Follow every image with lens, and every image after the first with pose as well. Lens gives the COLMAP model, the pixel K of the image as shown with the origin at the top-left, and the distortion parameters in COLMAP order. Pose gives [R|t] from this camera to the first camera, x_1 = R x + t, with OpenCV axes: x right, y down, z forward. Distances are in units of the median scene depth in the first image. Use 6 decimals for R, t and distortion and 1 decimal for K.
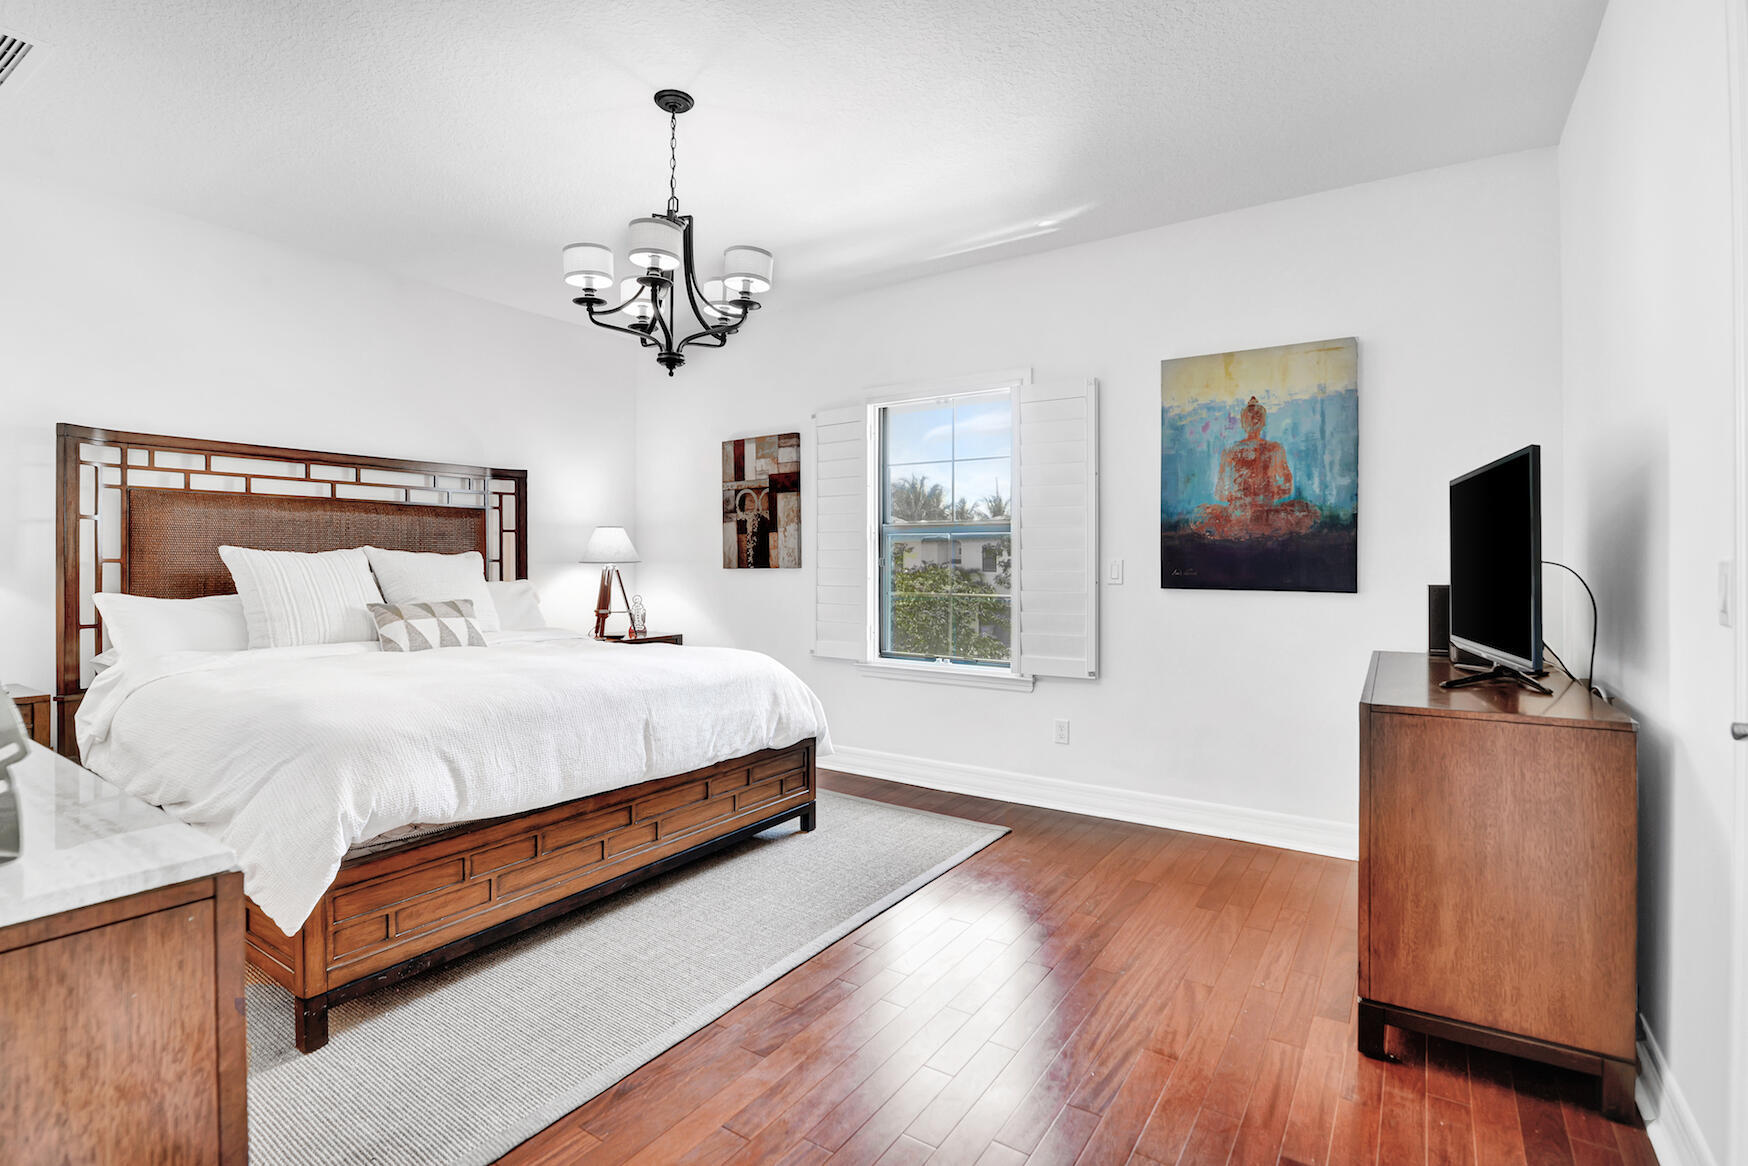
lens RADIAL K [[837.2, 0, 865.9], [0, 837.2, 575.0], [0, 0, 1]] dist [0.002284, 0.000175]
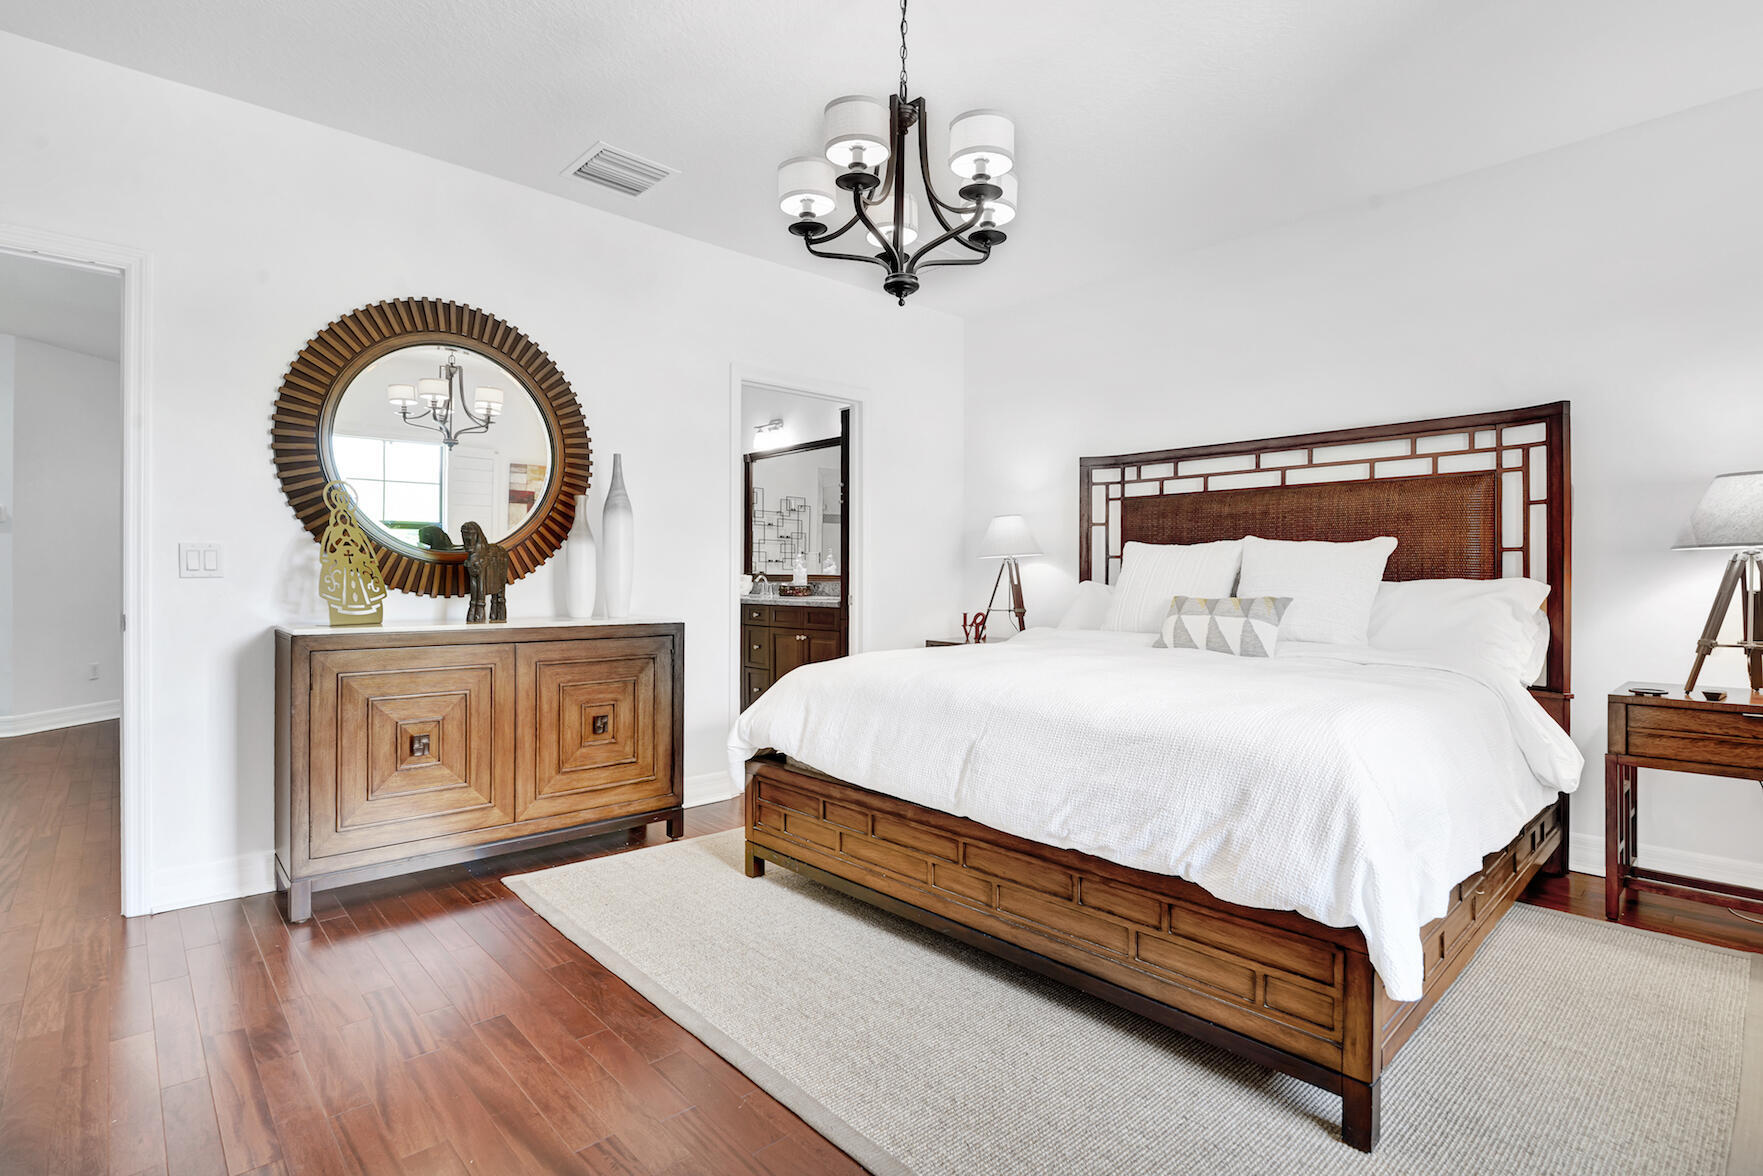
lens RADIAL K [[844.4, 0, 873.7], [0, 844.4, 575.7], [0, 0, 1]] dist [0.002284, 0.000175]
pose [[-0.223413, -0.000506, -0.974724, 0.423250], [-0.017104, 0.999848, 0.003401, 0.013680], [0.974574, 0.017431, -0.223388, 0.868591]]
